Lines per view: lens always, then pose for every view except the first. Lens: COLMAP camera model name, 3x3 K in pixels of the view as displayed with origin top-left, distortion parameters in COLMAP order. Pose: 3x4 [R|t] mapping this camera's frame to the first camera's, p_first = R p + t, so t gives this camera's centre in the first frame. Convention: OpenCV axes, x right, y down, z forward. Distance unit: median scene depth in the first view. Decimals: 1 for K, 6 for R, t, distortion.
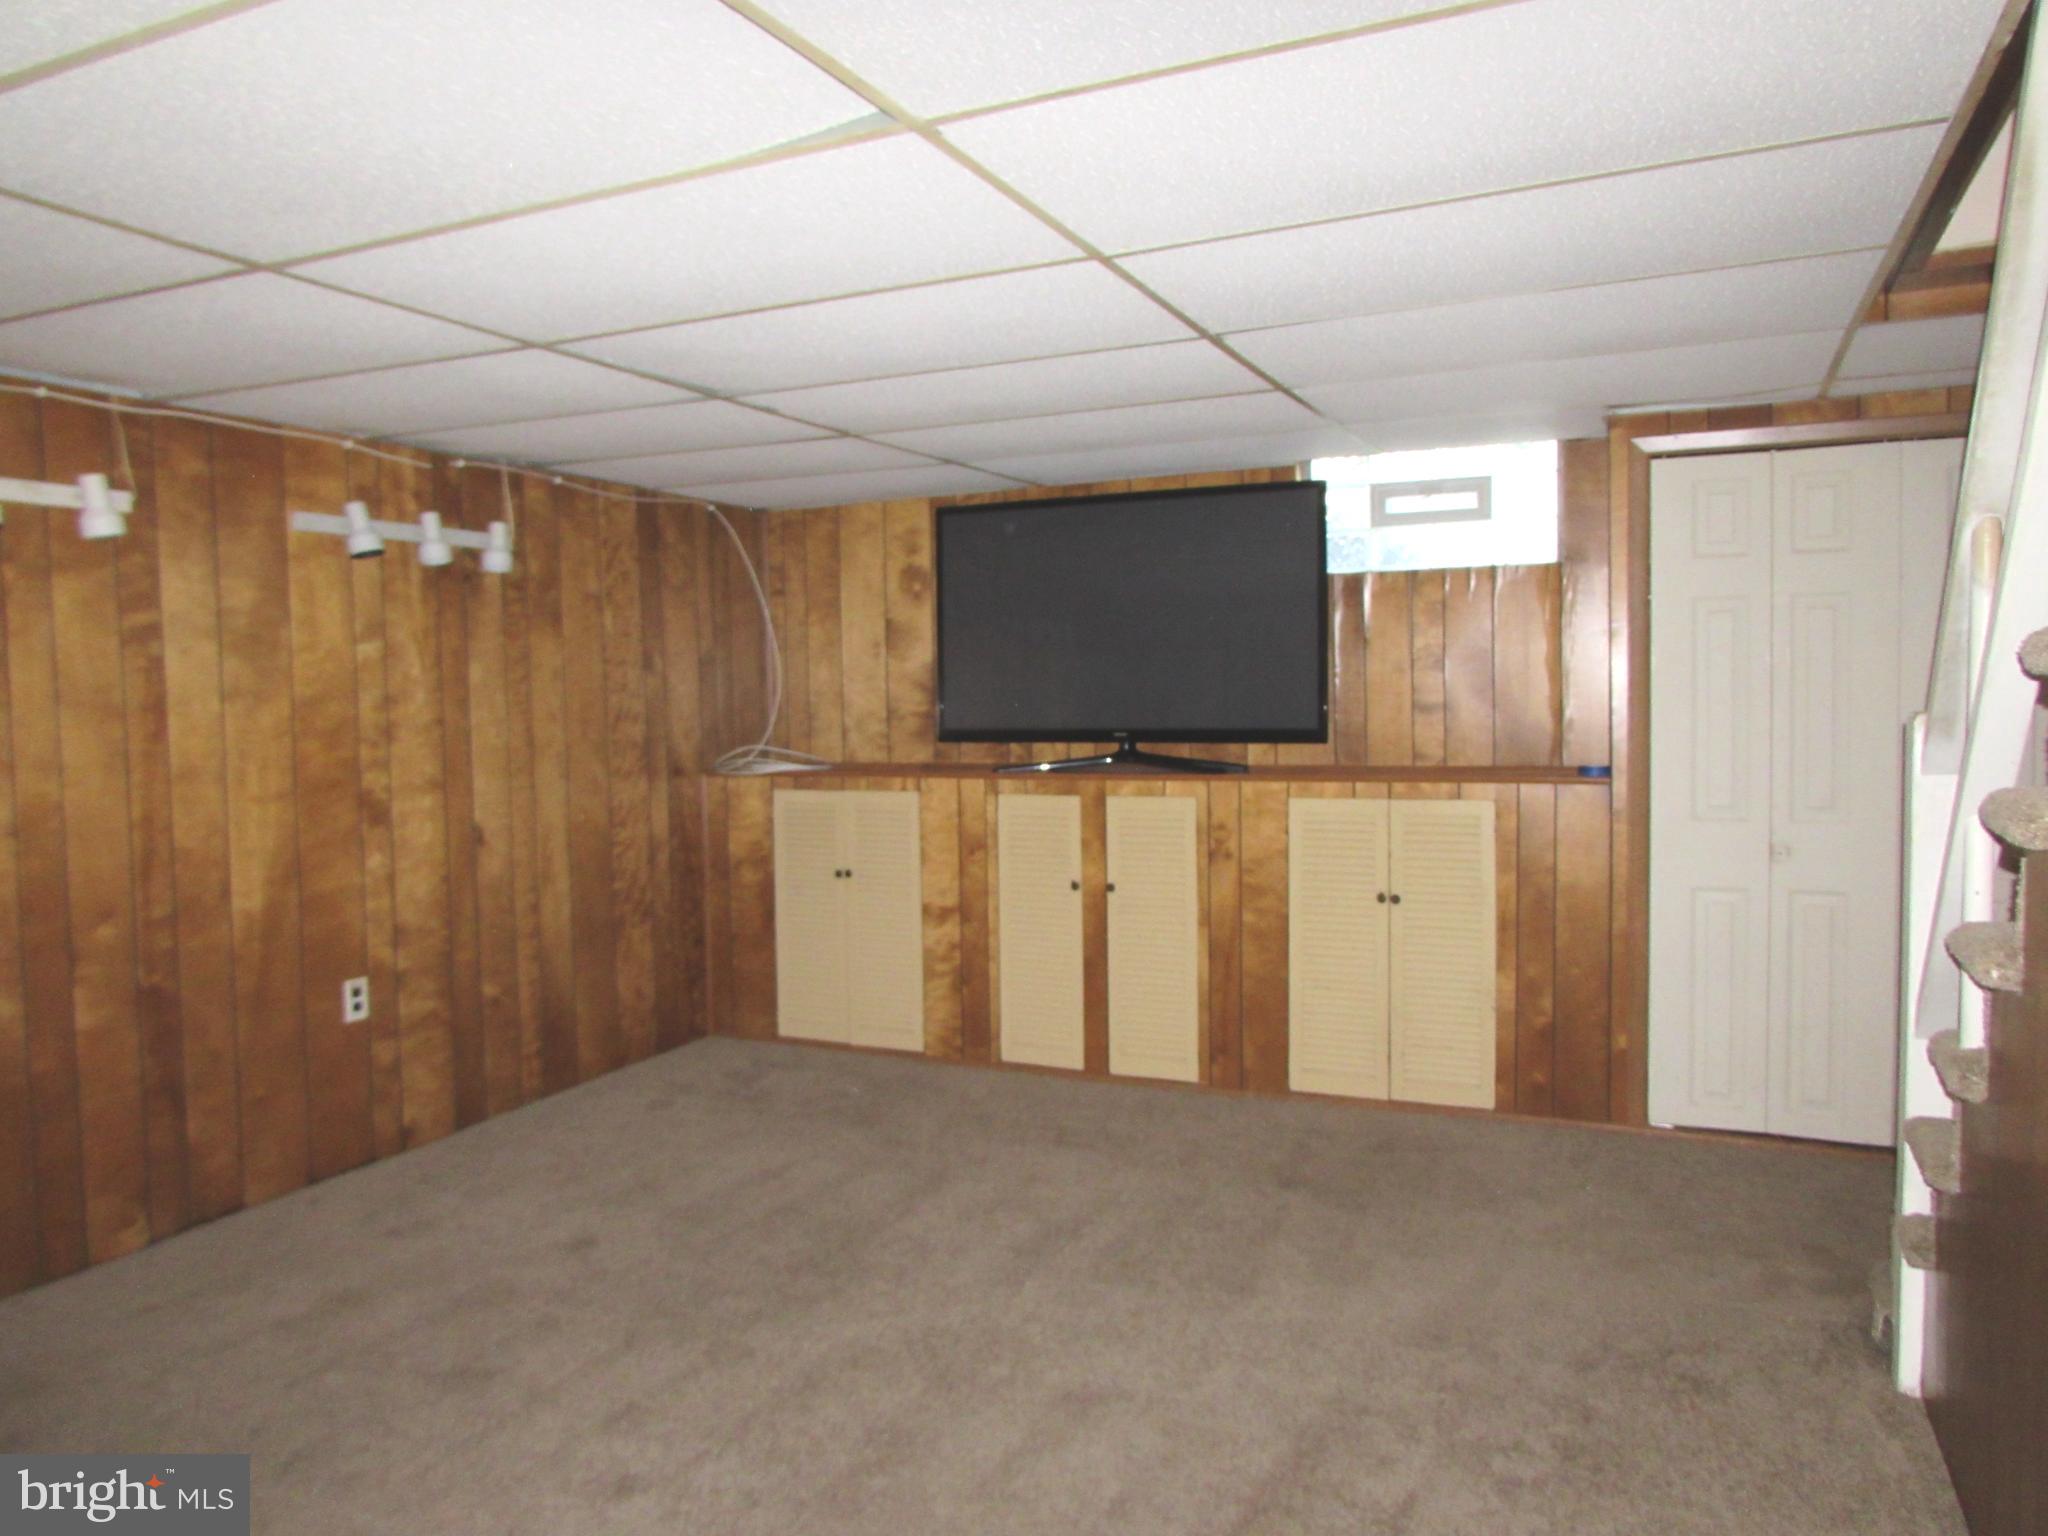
lens RADIAL K [[1441.9, 0, 1031.1], [0, 1441.9, 764.6], [0, 0, 1]] dist [-0.044345, 0.022683]
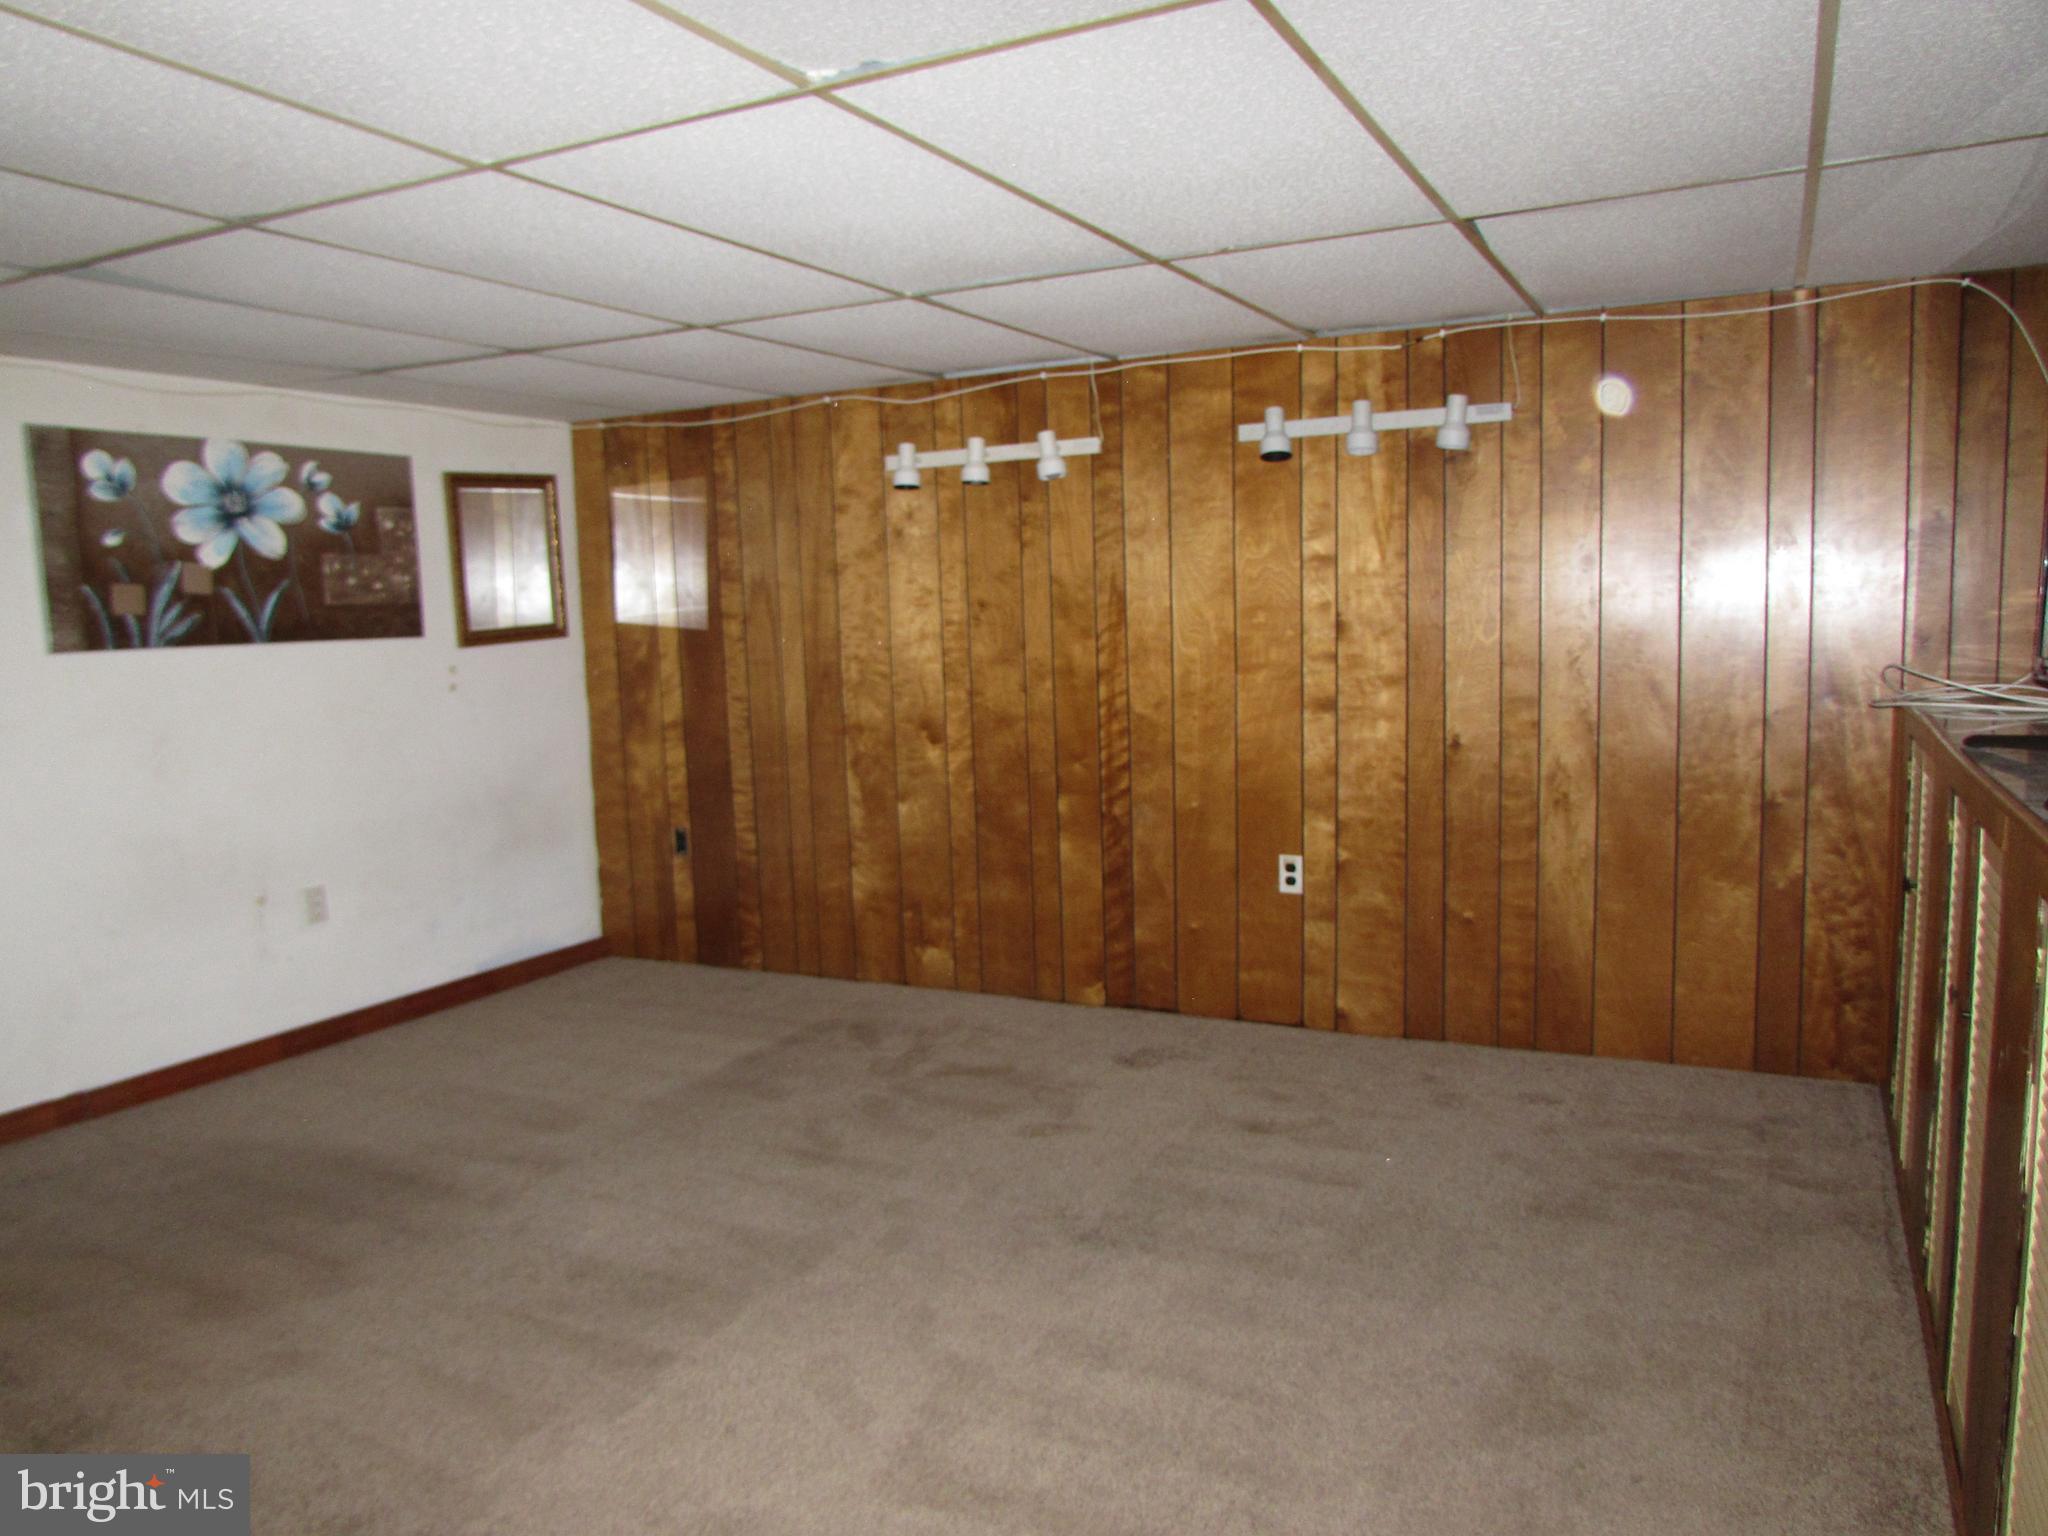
lens RADIAL K [[1447.6, 0, 1032.4], [0, 1447.6, 770.9], [0, 0, 1]] dist [-0.030899, 0.014453]
pose [[-0.037360, 0.130798, -0.990705, 0.581740], [-0.027952, 0.990872, 0.131874, -0.049299], [0.998911, 0.032619, -0.033363, 0.803411]]
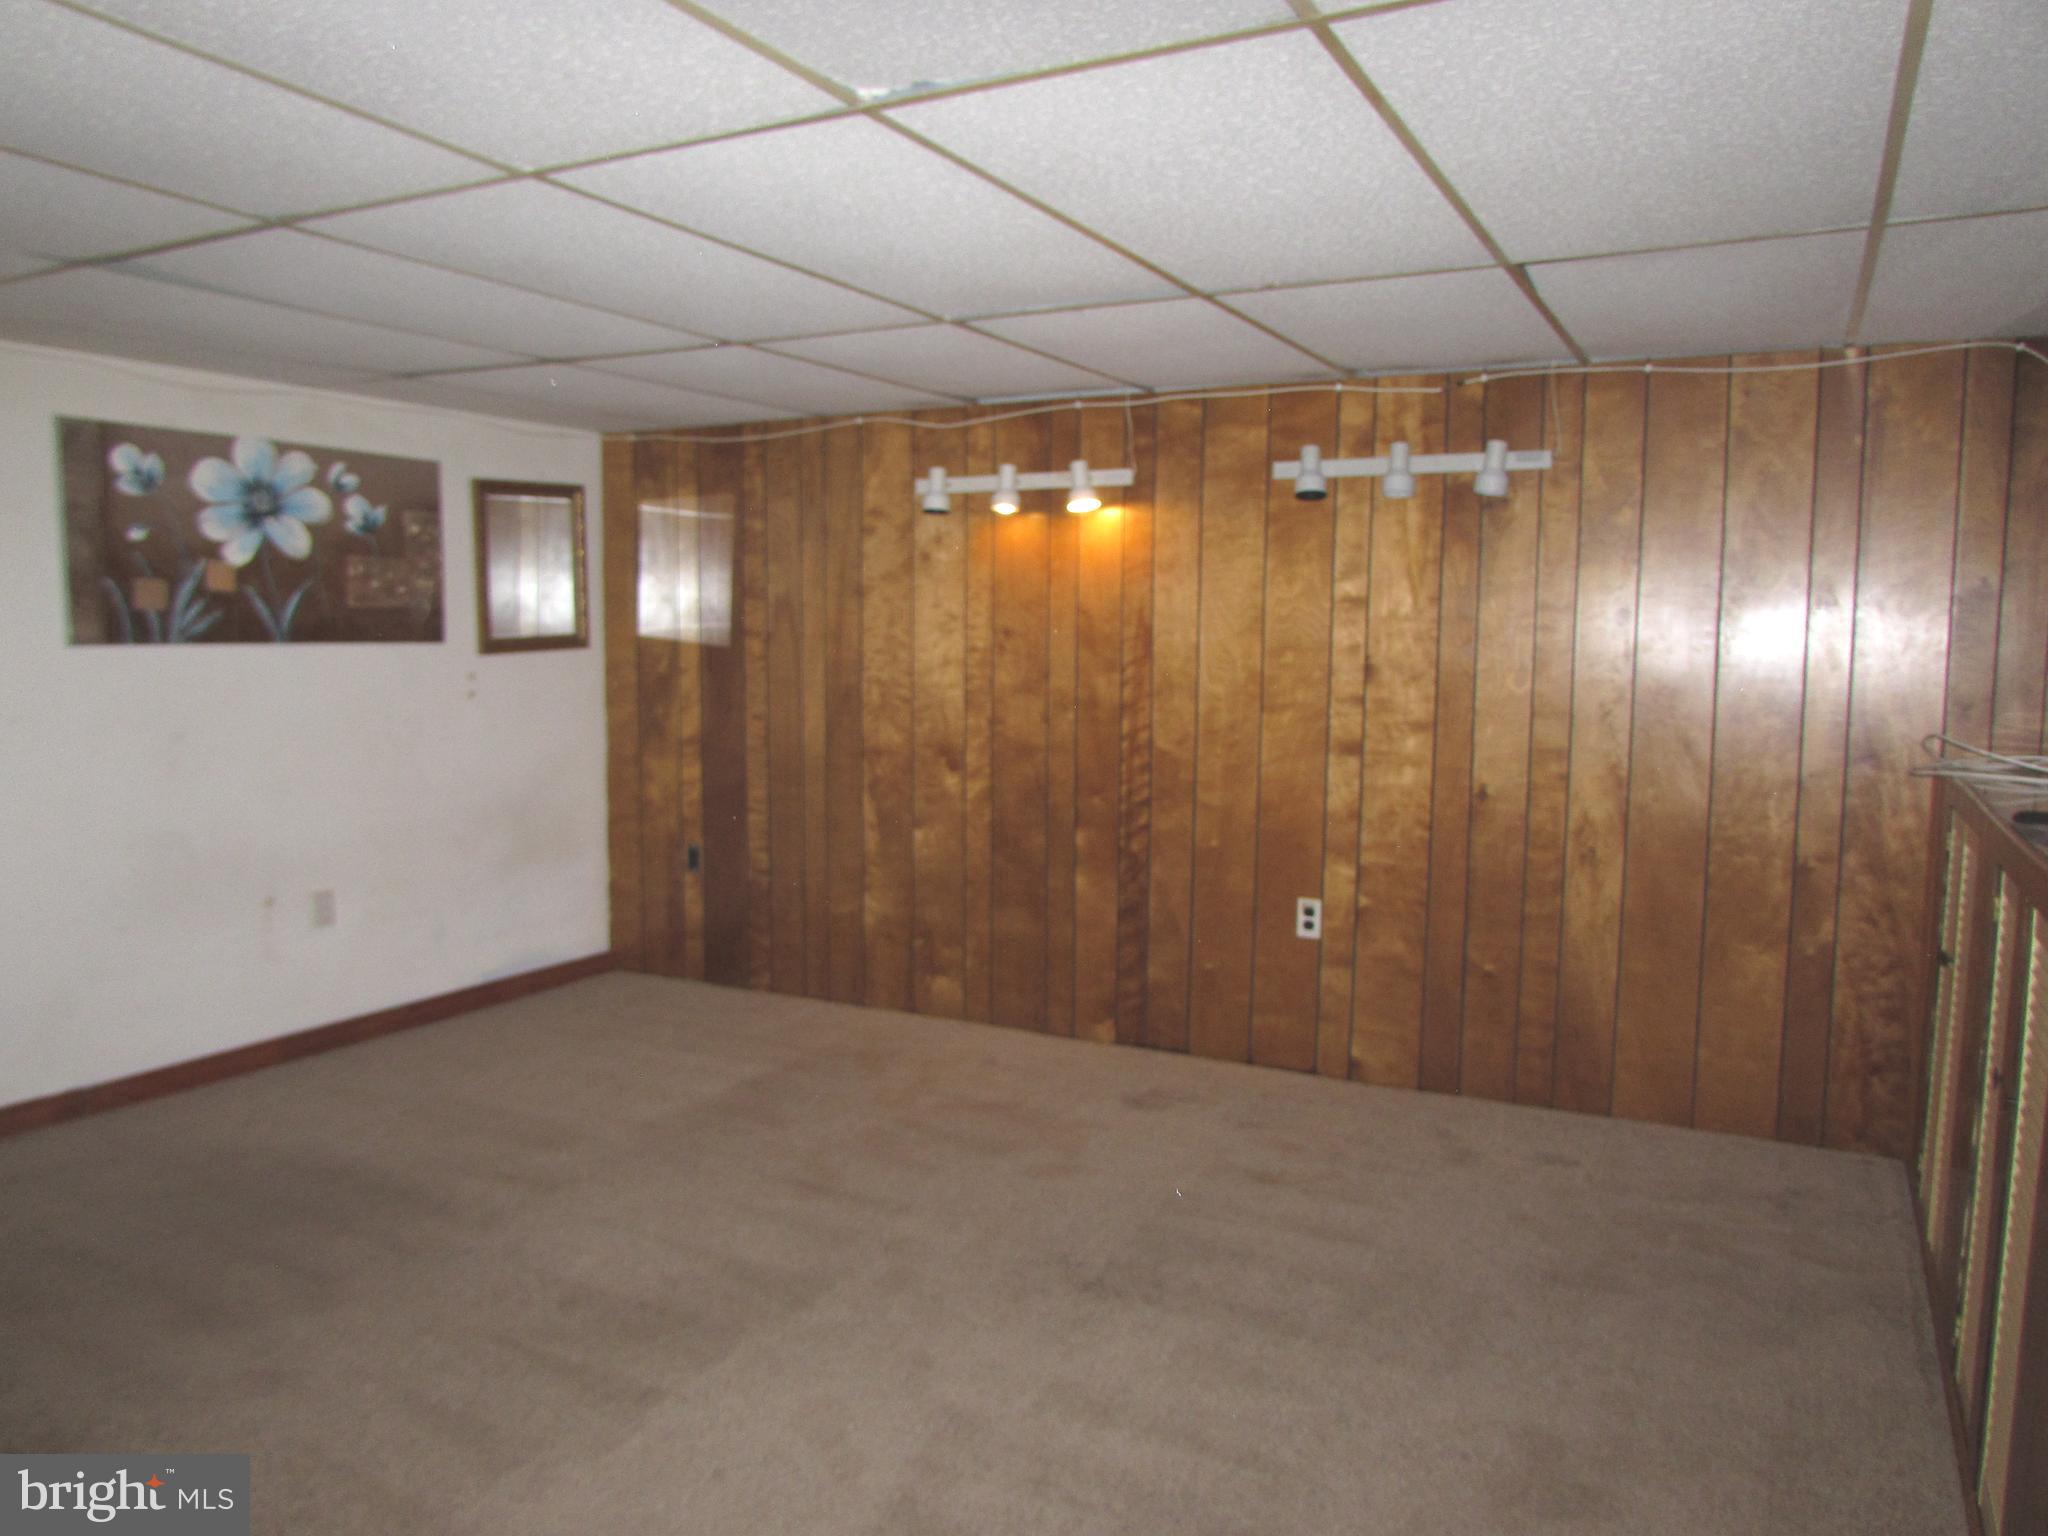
lens RADIAL K [[1445.8, 0, 1032.6], [0, 1445.8, 772.3], [0, 0, 1]] dist [-0.033408, 0.017468]
pose [[-0.051729, 0.113290, -0.992214, 0.567466], [-0.066888, 0.990921, 0.116630, -0.052505], [0.996419, 0.072400, -0.043682, 0.798660]]
